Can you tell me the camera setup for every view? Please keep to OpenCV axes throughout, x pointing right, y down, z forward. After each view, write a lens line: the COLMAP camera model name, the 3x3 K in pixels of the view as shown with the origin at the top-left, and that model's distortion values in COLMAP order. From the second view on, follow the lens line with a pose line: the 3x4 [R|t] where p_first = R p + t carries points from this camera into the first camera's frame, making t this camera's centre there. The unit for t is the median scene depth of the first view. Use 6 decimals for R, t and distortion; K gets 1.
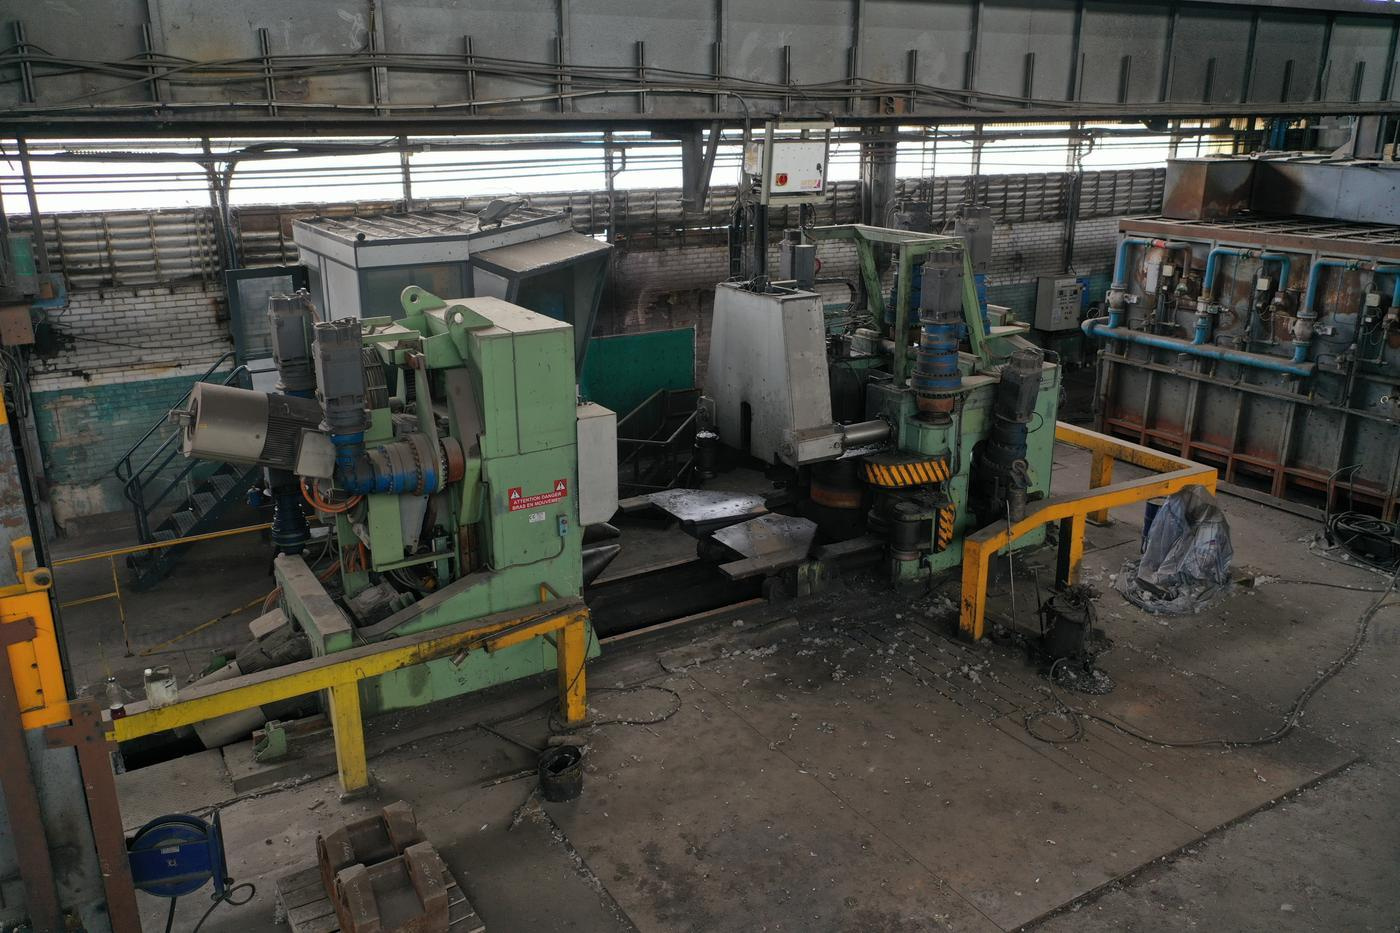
lens RADIAL K [[1118.6, 0, 694.4], [0, 1118.6, 467.6], [0, 0, 1]] dist [0.001579, 0.003384]
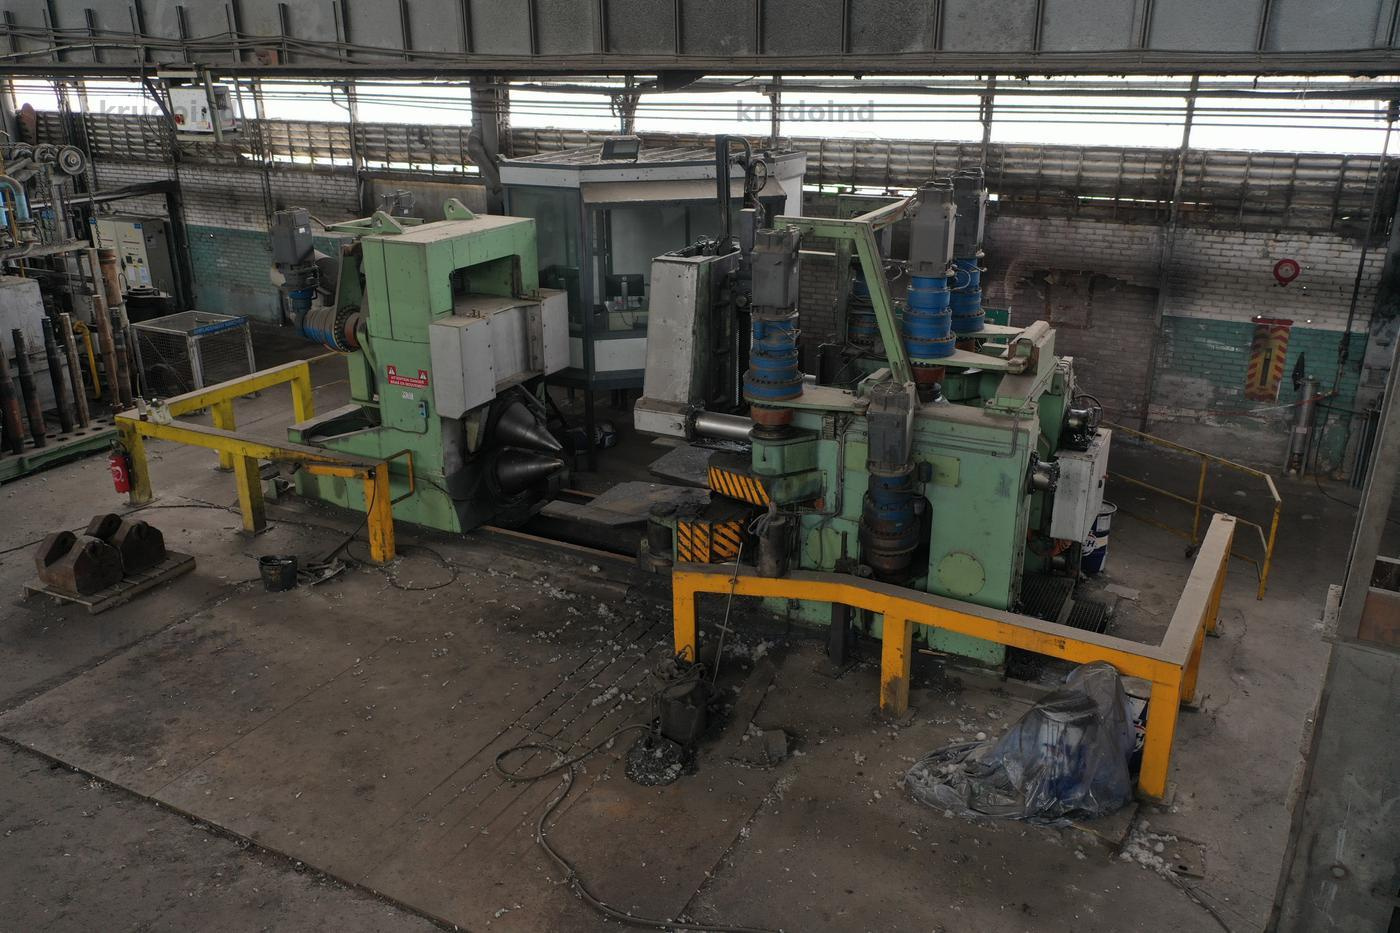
lens RADIAL K [[1118.6, 0, 696.3], [0, 1118.6, 466.1], [0, 0, 1]] dist [0.001579, 0.003384]
pose [[0.523194, 0.298720, -0.798145, 0.694953], [-0.255648, 0.948436, 0.187388, -0.130510], [0.812965, 0.106003, 0.572582, 0.384852]]
